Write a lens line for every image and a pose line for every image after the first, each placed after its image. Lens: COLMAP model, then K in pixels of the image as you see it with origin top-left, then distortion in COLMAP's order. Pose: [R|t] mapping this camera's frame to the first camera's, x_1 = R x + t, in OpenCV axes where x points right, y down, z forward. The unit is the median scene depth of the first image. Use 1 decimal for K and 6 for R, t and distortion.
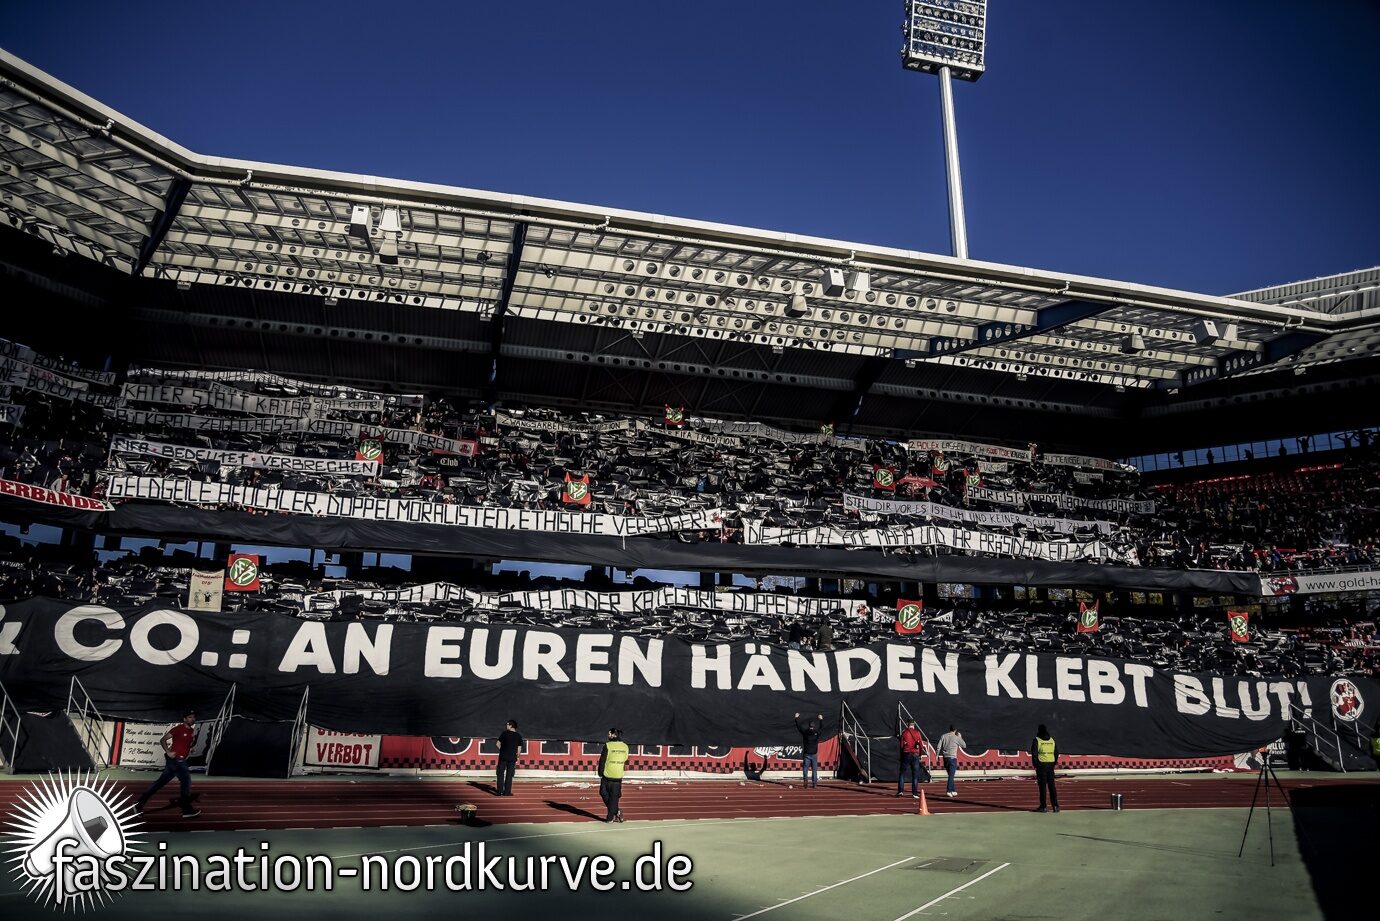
lens RADIAL K [[940.2, 0, 690.0], [0, 940.2, 460.5], [0, 0, 1]] dist [-0.079133, 0.031868]
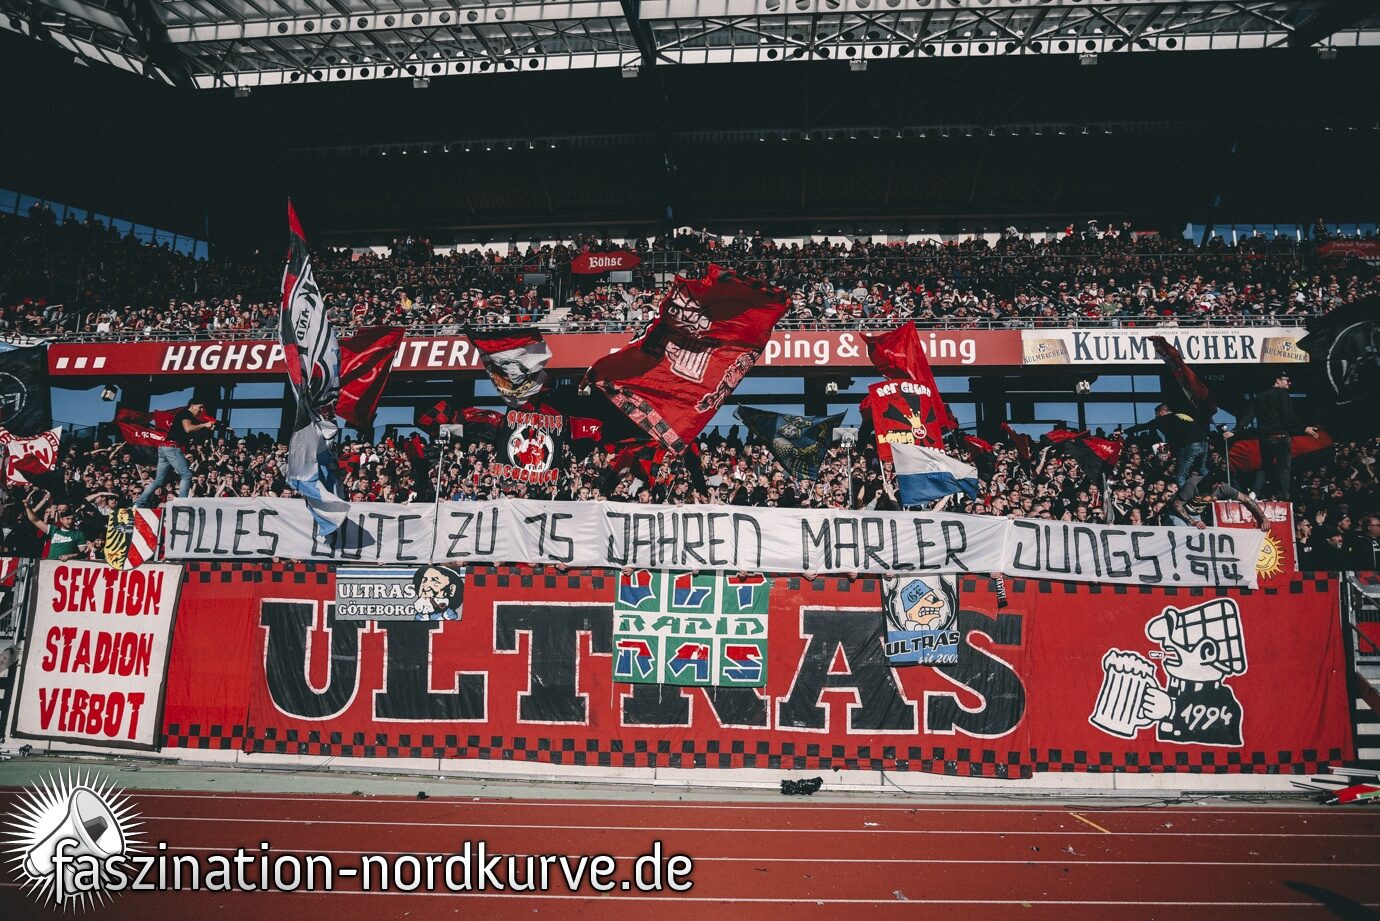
lens RADIAL K [[964.9, 0, 687.0], [0, 964.9, 439.7], [0, 0, 1]] dist [-0.091072, 0.050951]
pose [[0.943823, -0.072187, -0.322469, 0.039431], [0.086237, 0.995838, 0.029479, 0.148771], [0.318999, -0.055632, 0.946121, 0.506266]]
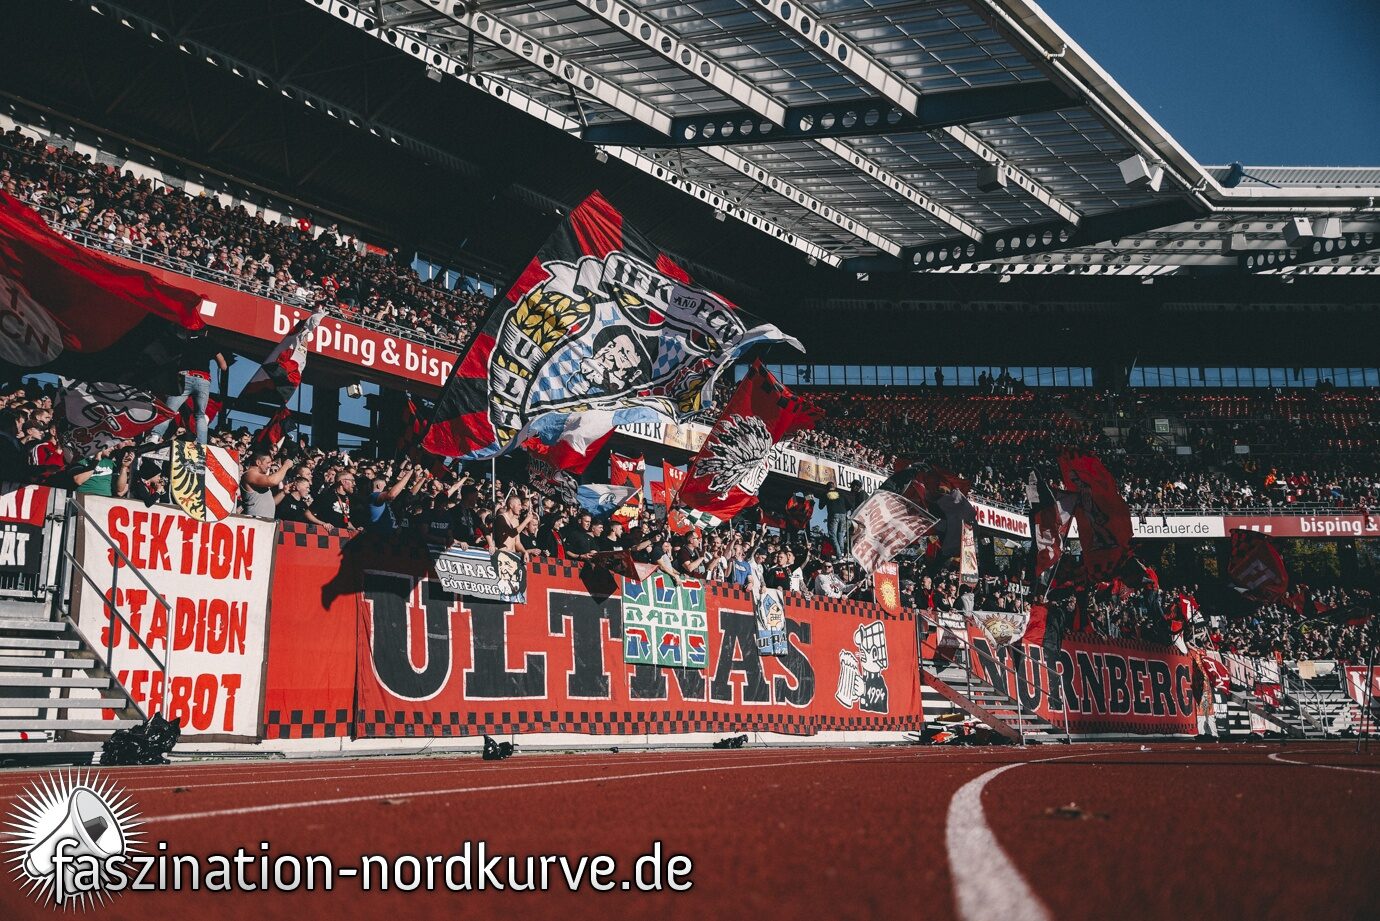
lens RADIAL K [[1297.8, 0, 690.0], [0, 1297.8, 460.5], [0, 0, 1]] dist [0.051261, 0.021901]
pose [[0.795512, 0.098826, 0.597825, -0.392079], [-0.130752, 0.991364, 0.010107, 0.149251], [-0.591663, -0.086207, 0.801563, 0.377328]]
